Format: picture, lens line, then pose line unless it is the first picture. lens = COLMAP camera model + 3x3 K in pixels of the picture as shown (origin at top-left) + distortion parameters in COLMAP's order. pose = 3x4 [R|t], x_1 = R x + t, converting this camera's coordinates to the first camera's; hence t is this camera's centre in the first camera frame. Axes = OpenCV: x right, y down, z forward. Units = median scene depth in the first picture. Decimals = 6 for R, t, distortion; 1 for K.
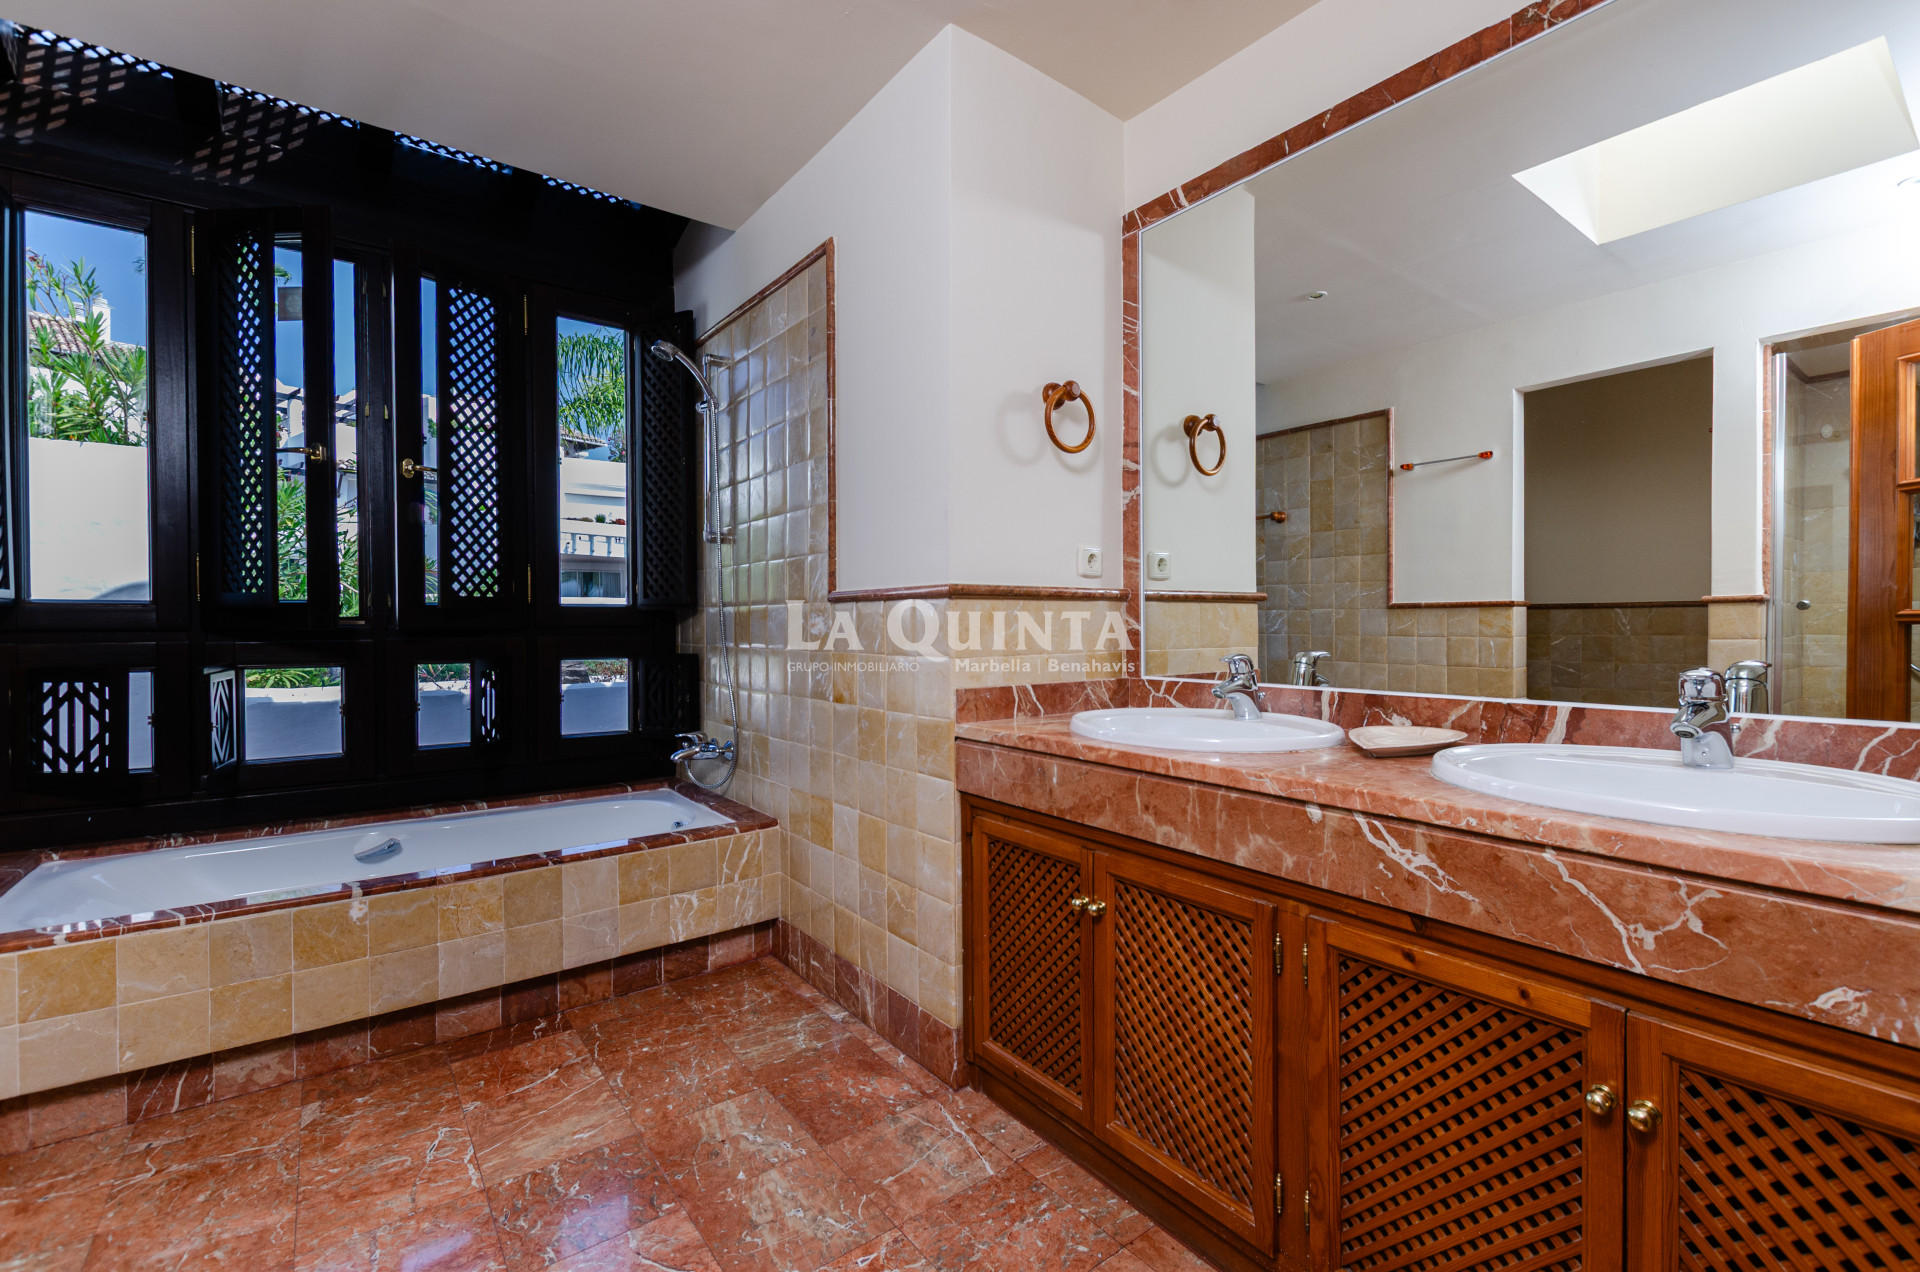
lens RADIAL K [[833.9, 0, 948.3], [0, 833.9, 628.8], [0, 0, 1]] dist [-0.003158, -0.002340]
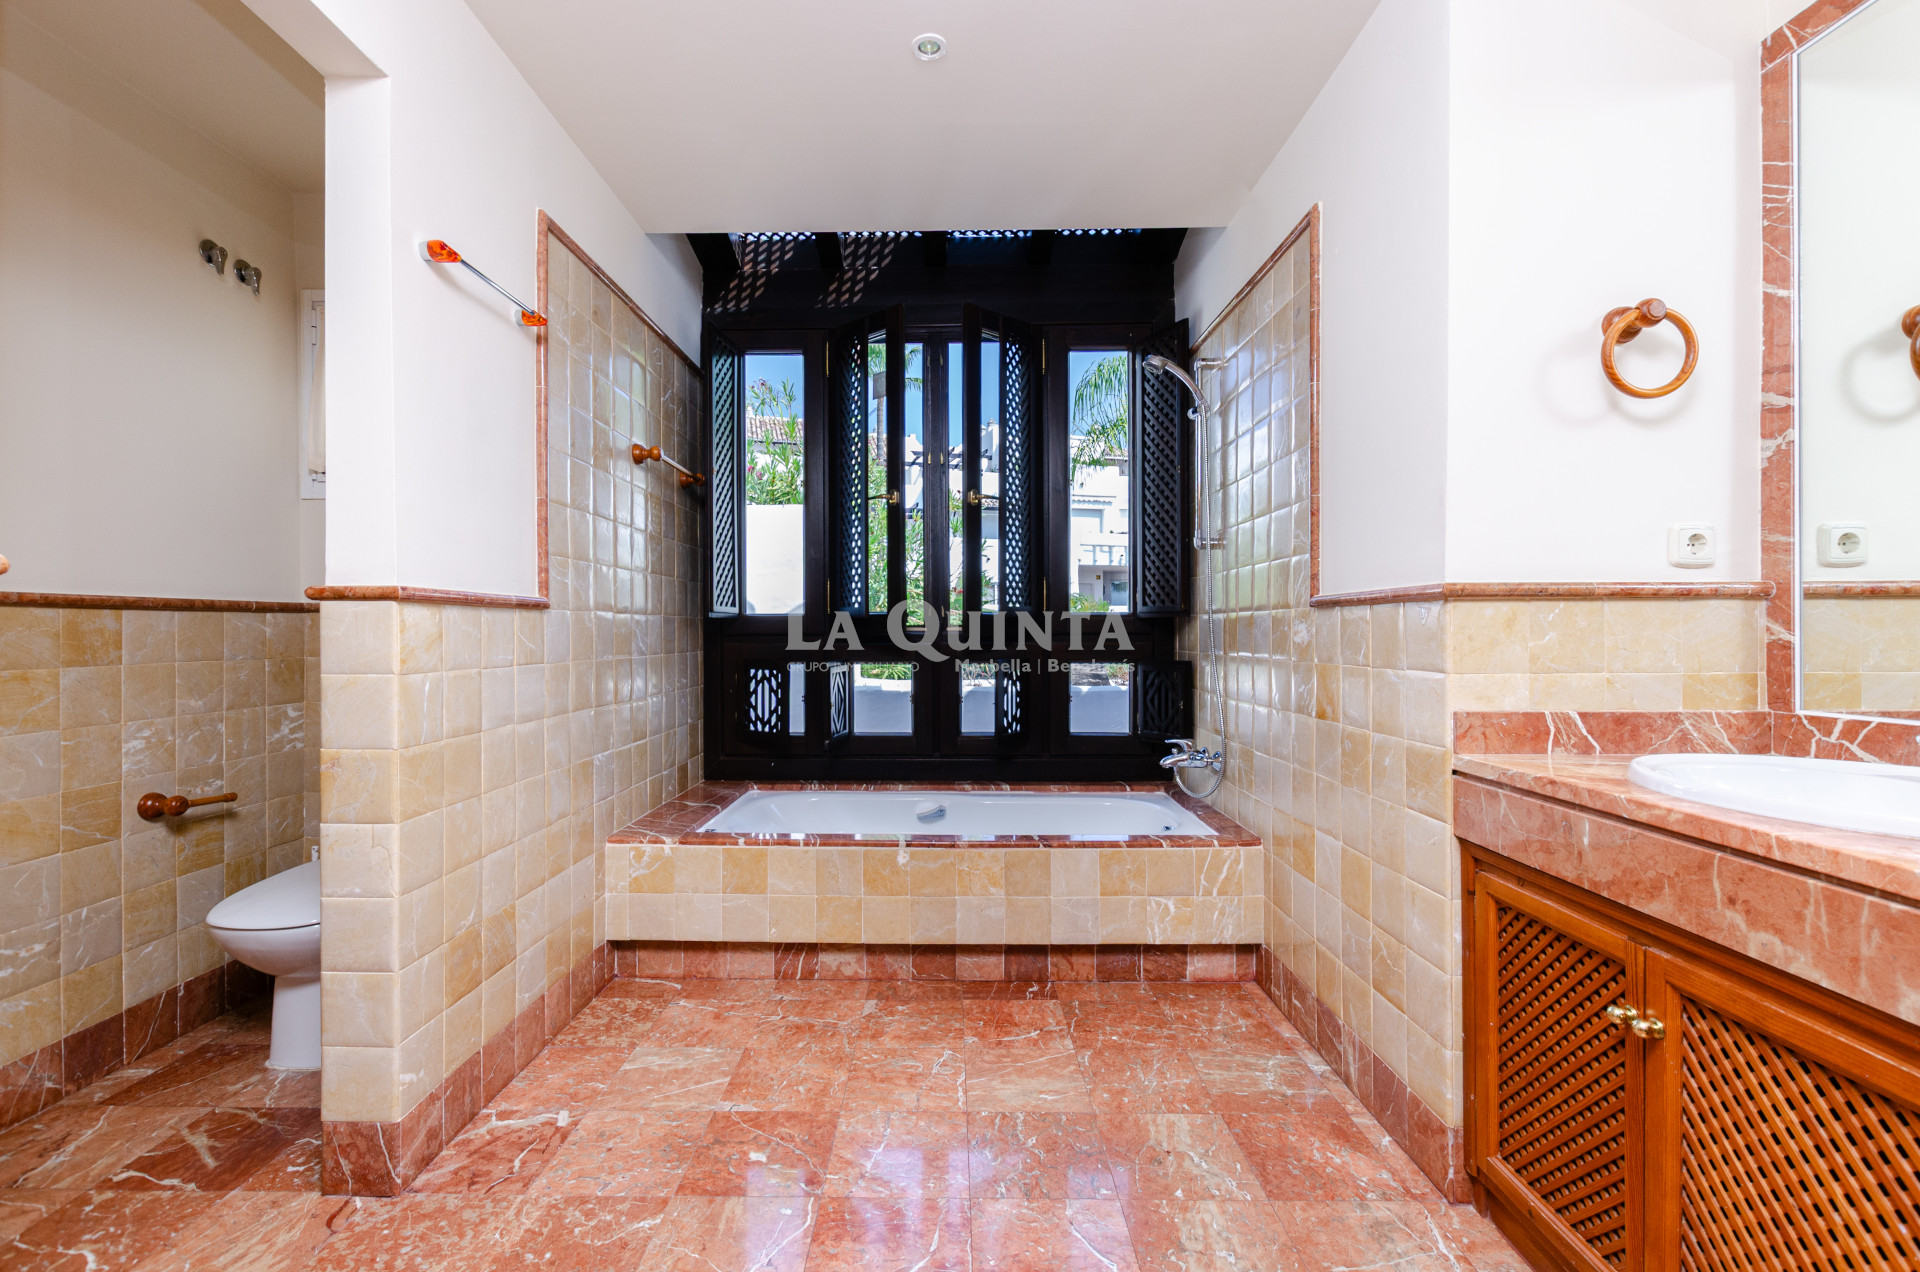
lens RADIAL K [[833.9, 0, 942.8], [0, 833.9, 633.5], [0, 0, 1]] dist [-0.003158, -0.002340]
pose [[0.779146, 0.004200, -0.626829, 0.116389], [-0.006655, 0.999977, -0.001571, 0.000454], [0.626808, 0.005395, 0.779155, 0.046001]]
